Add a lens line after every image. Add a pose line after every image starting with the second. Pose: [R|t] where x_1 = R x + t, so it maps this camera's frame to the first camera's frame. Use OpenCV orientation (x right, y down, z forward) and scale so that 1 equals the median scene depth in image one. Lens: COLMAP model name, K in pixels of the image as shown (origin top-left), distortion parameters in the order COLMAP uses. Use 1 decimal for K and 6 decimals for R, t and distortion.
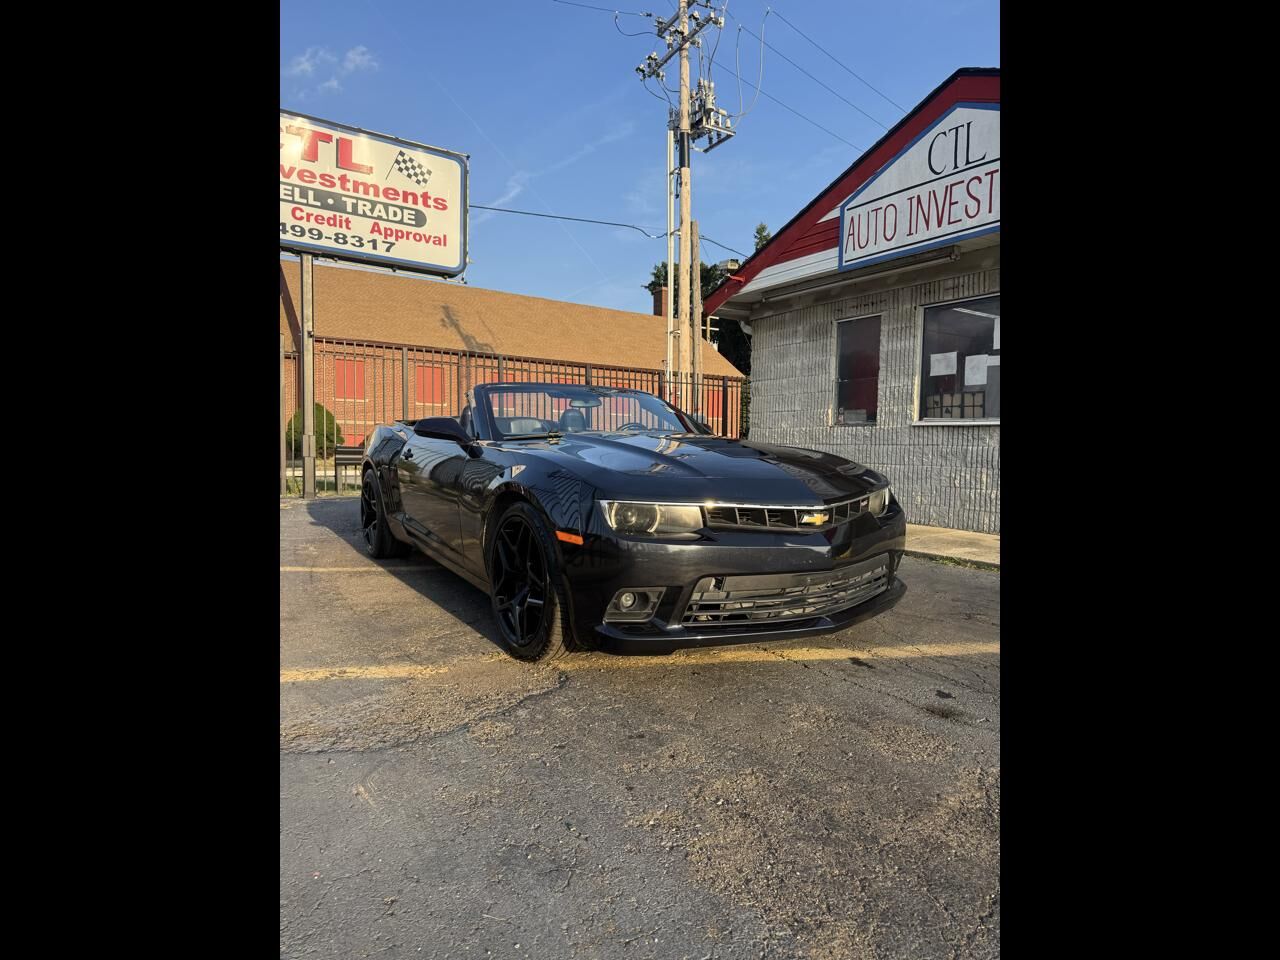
lens RADIAL K [[683.2, 0, 648.2], [0, 683.2, 480.7], [0, 0, 1]] dist [0.024568, -0.021003]
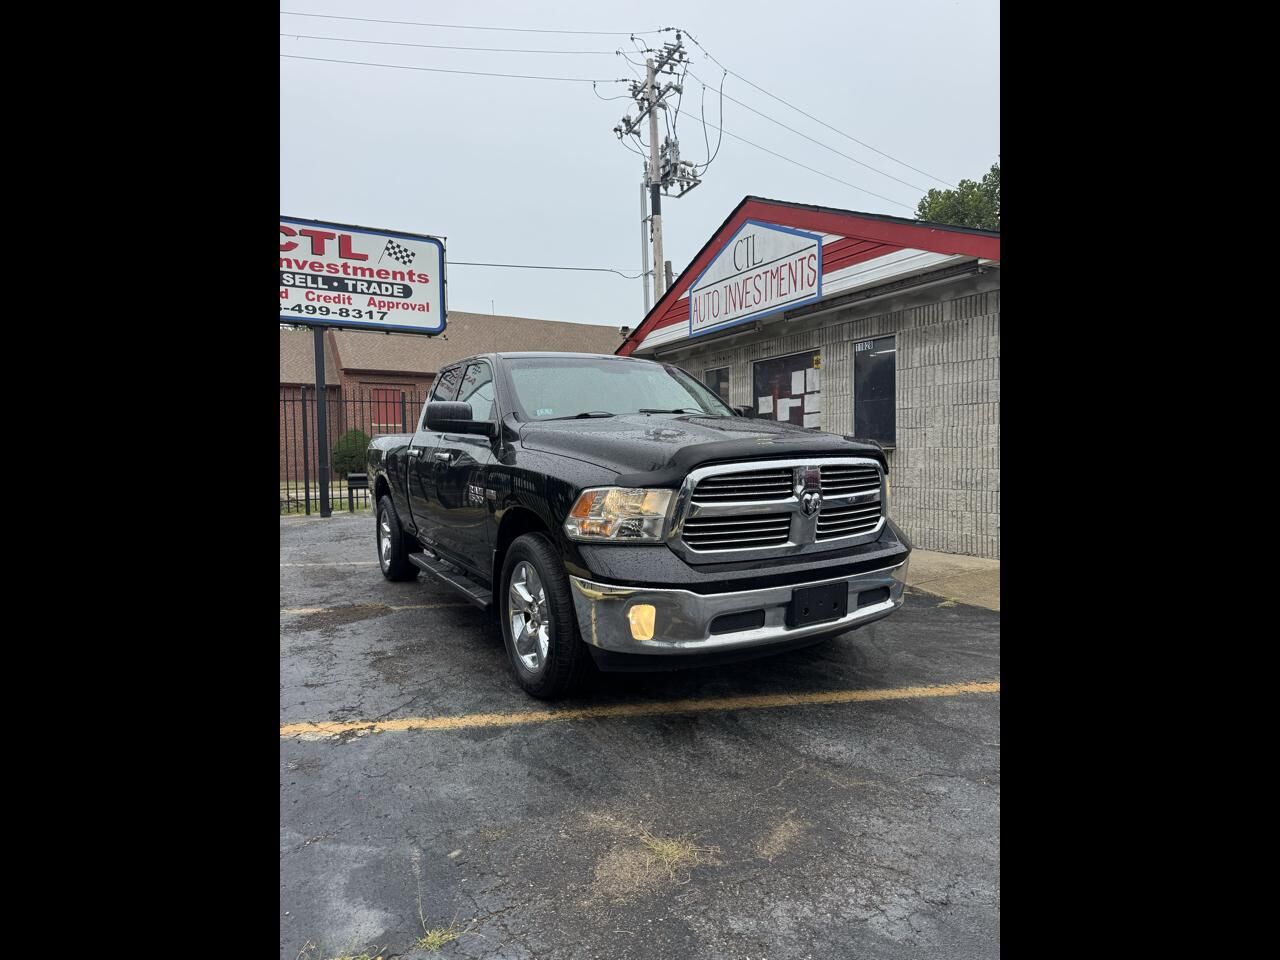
lens RADIAL K [[683.2, 0, 646.3], [0, 683.2, 483.7], [0, 0, 1]] dist [0.024568, -0.021003]
pose [[0.996880, -0.026882, -0.074212, 0.203390], [0.026339, 0.999619, -0.008279, -0.008501], [0.074406, 0.006298, 0.997208, -0.235143]]
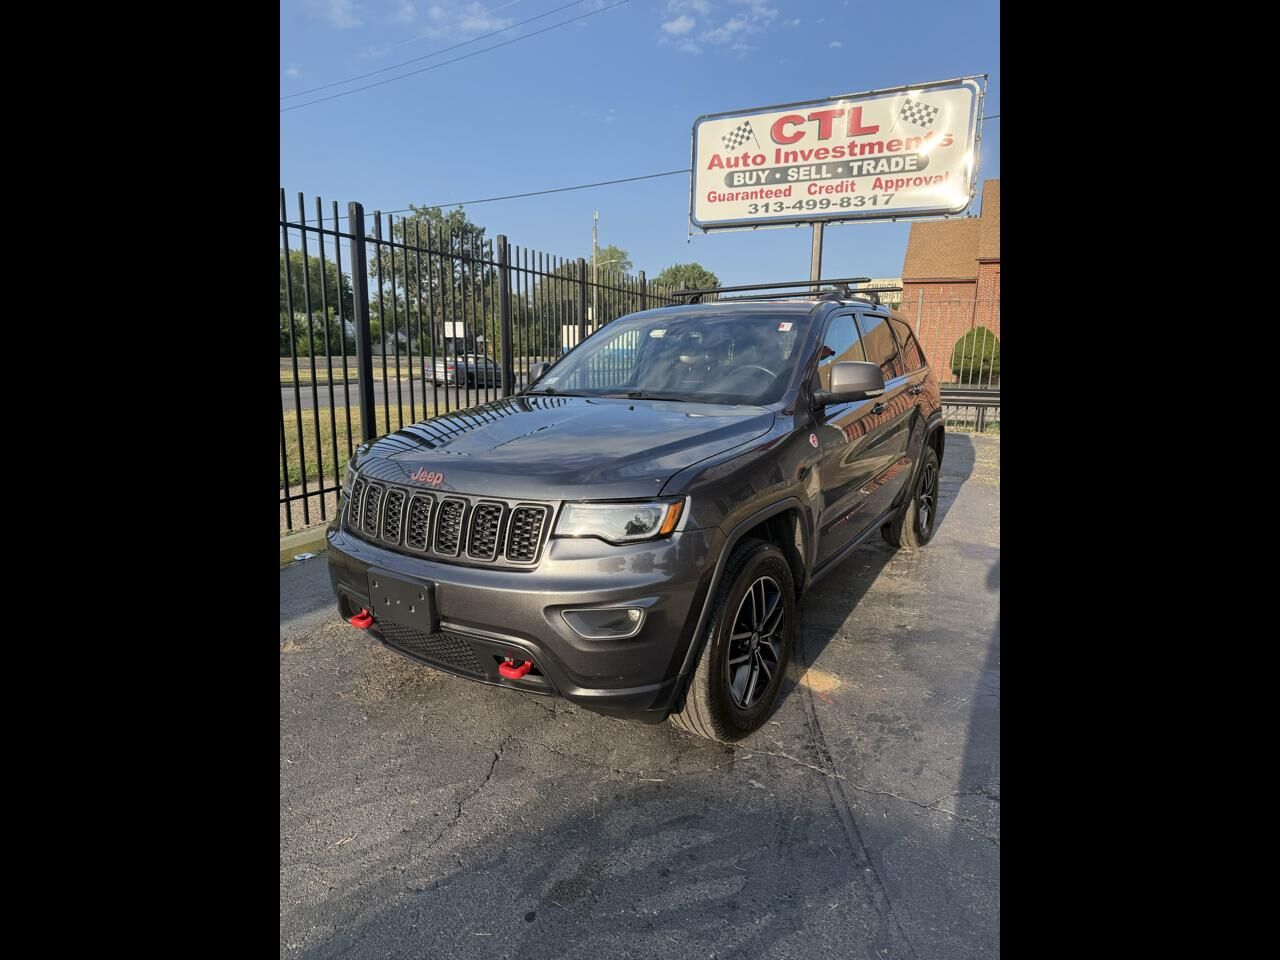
lens RADIAL K [[683.2, 0, 639.5], [0, 683.2, 480.1], [0, 0, 1]] dist [0.024568, -0.021003]
pose [[0.515988, 0.153958, -0.842647, 0.415032], [-0.046486, 0.987299, 0.151922, -0.054919], [0.855333, -0.039218, 0.516591, 0.103618]]
